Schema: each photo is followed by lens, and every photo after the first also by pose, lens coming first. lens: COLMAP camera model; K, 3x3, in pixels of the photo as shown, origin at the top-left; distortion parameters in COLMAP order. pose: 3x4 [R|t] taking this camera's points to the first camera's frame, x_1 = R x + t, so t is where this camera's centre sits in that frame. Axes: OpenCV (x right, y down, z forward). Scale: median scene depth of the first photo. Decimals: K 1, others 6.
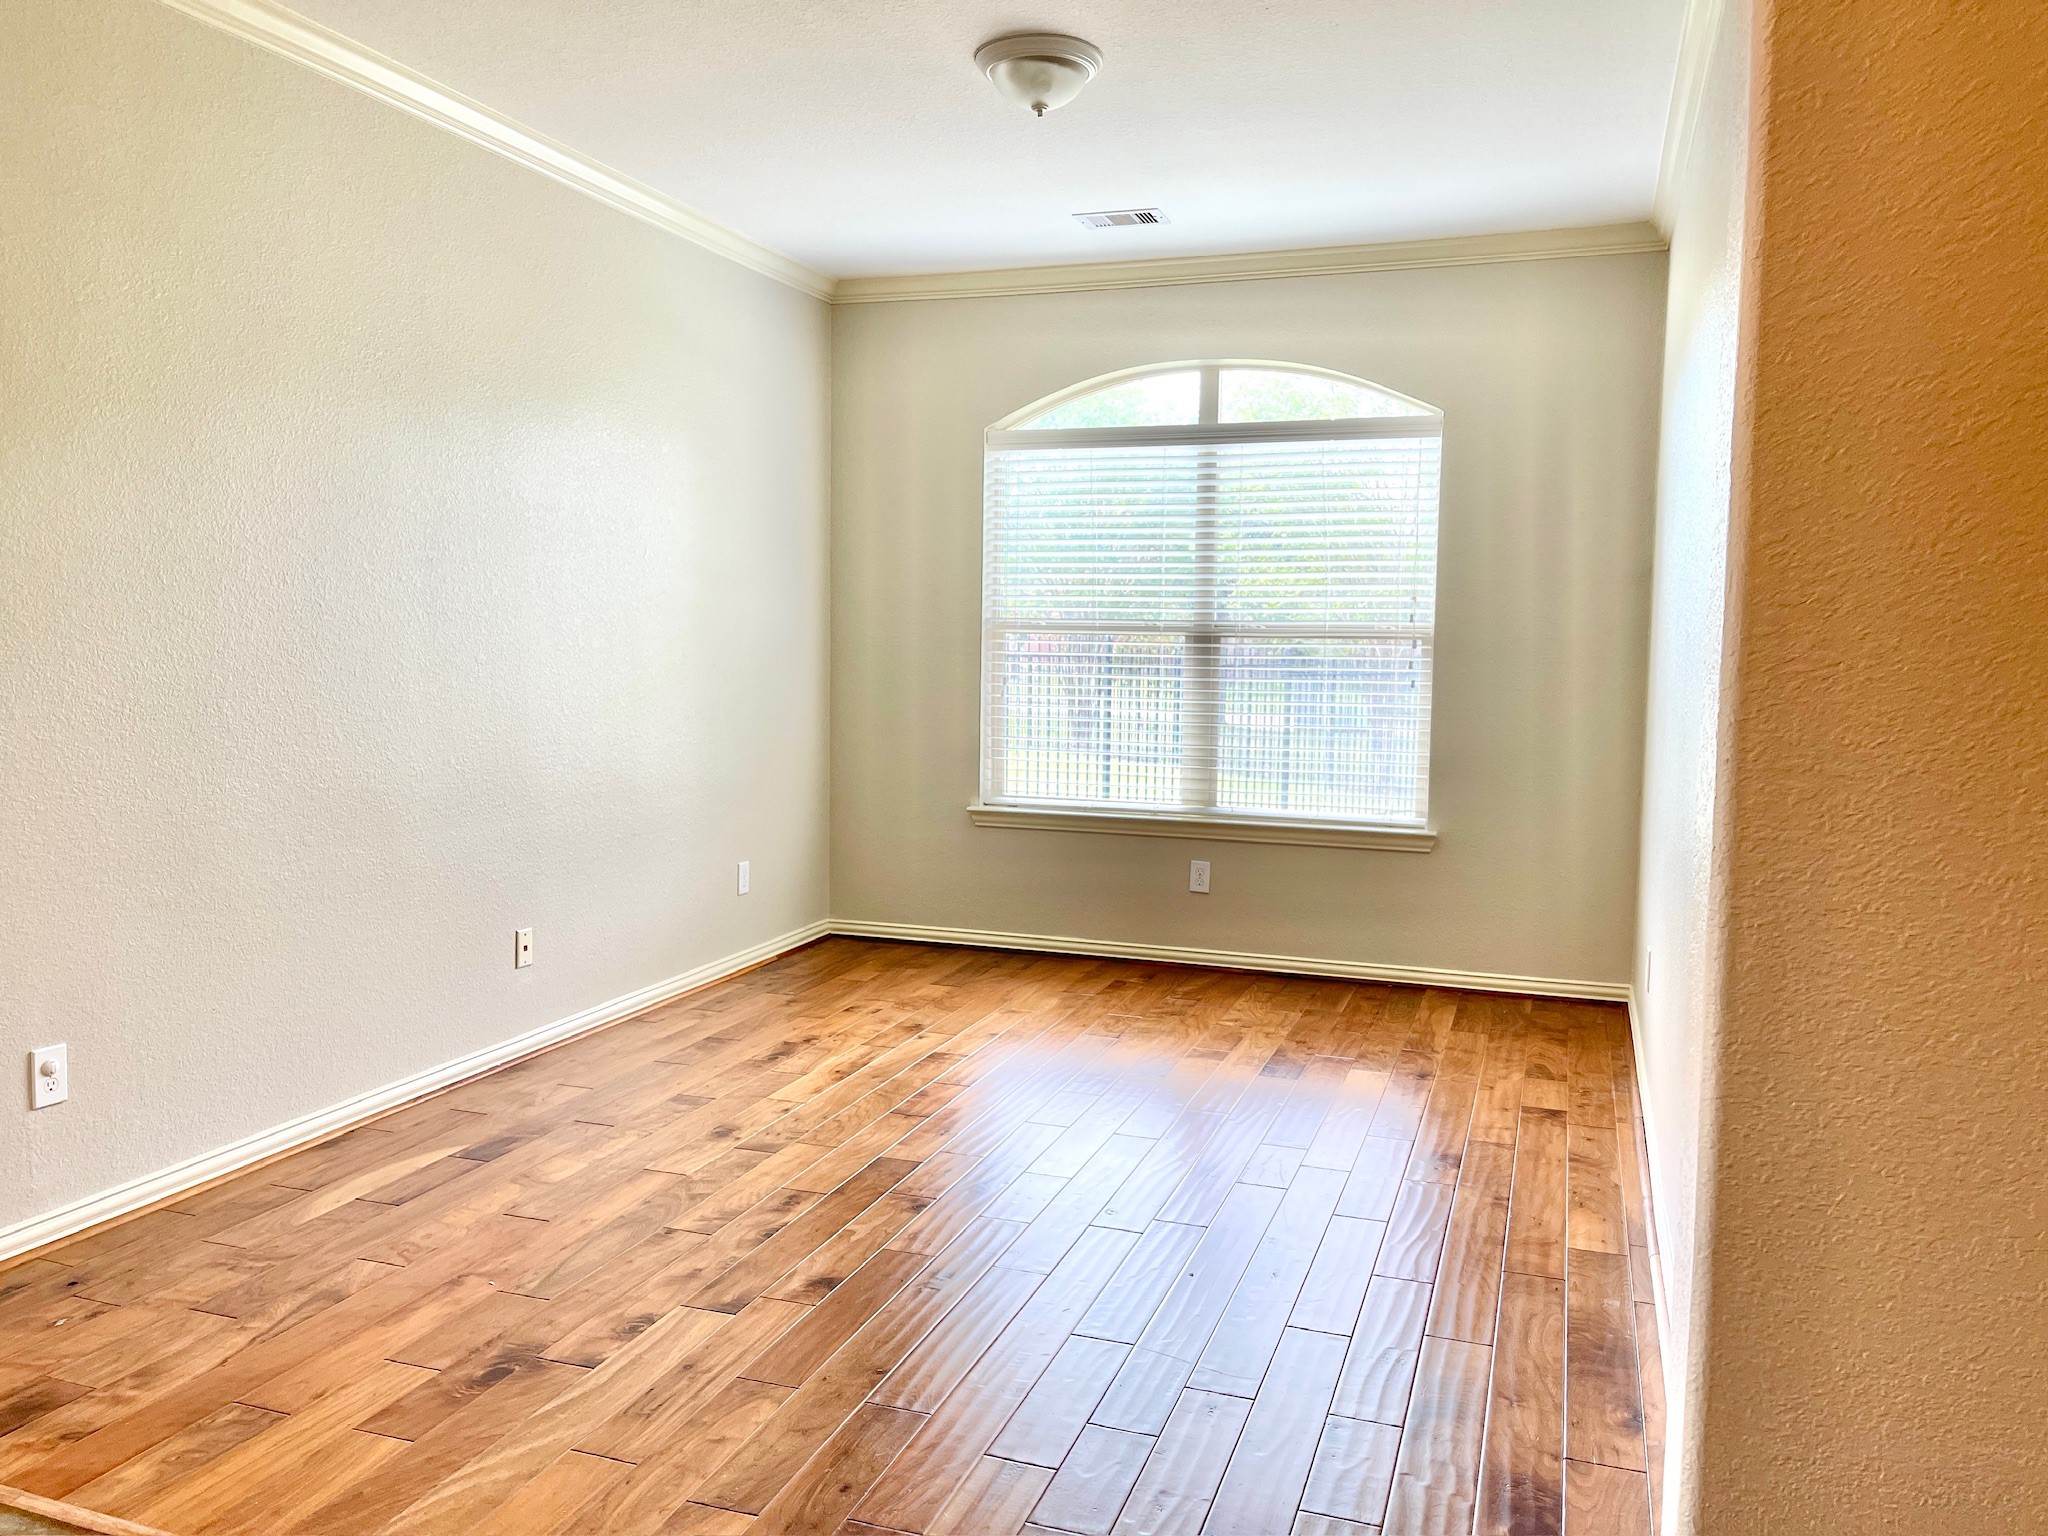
lens RADIAL K [[1519.9, 0, 1024.0], [0, 1519.9, 768.0], [0, 0, 1]] dist [0.009337, 0.001931]
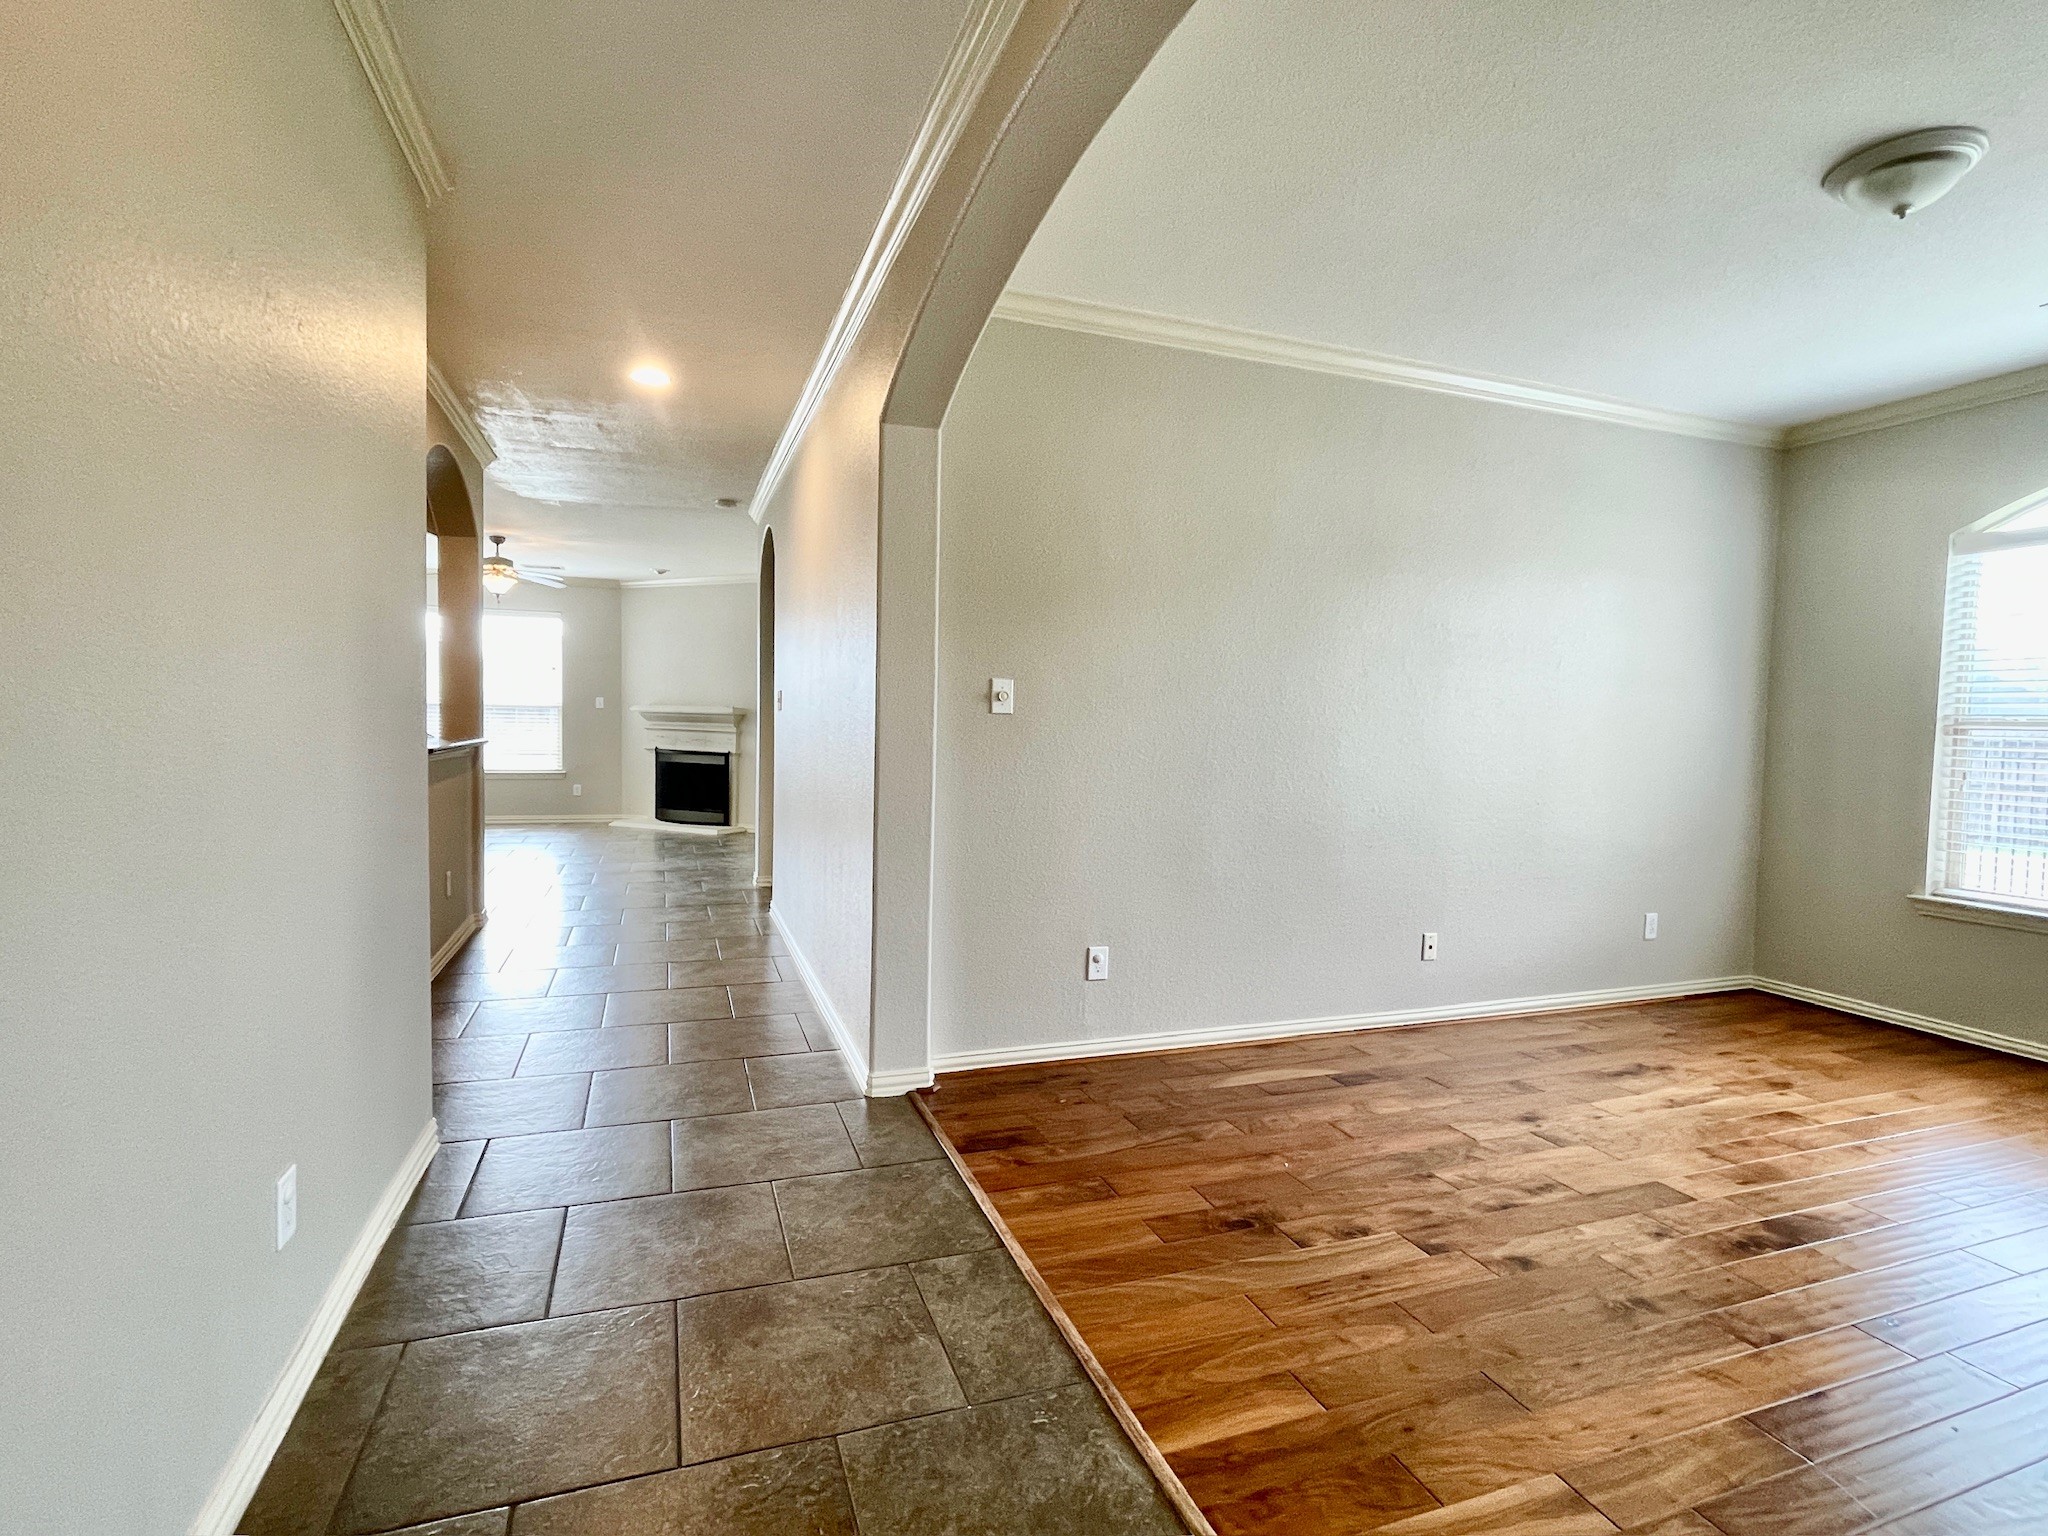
lens RADIAL K [[986.3, 0, 1024.0], [0, 986.3, 768.0], [0, 0, 1]] dist [0.000163, 0.001168]
pose [[0.643830, 0.039235, -0.764162, 0.153860], [-0.082645, 0.996408, -0.018472, 0.002167], [0.760692, 0.075047, 0.644760, 0.149756]]
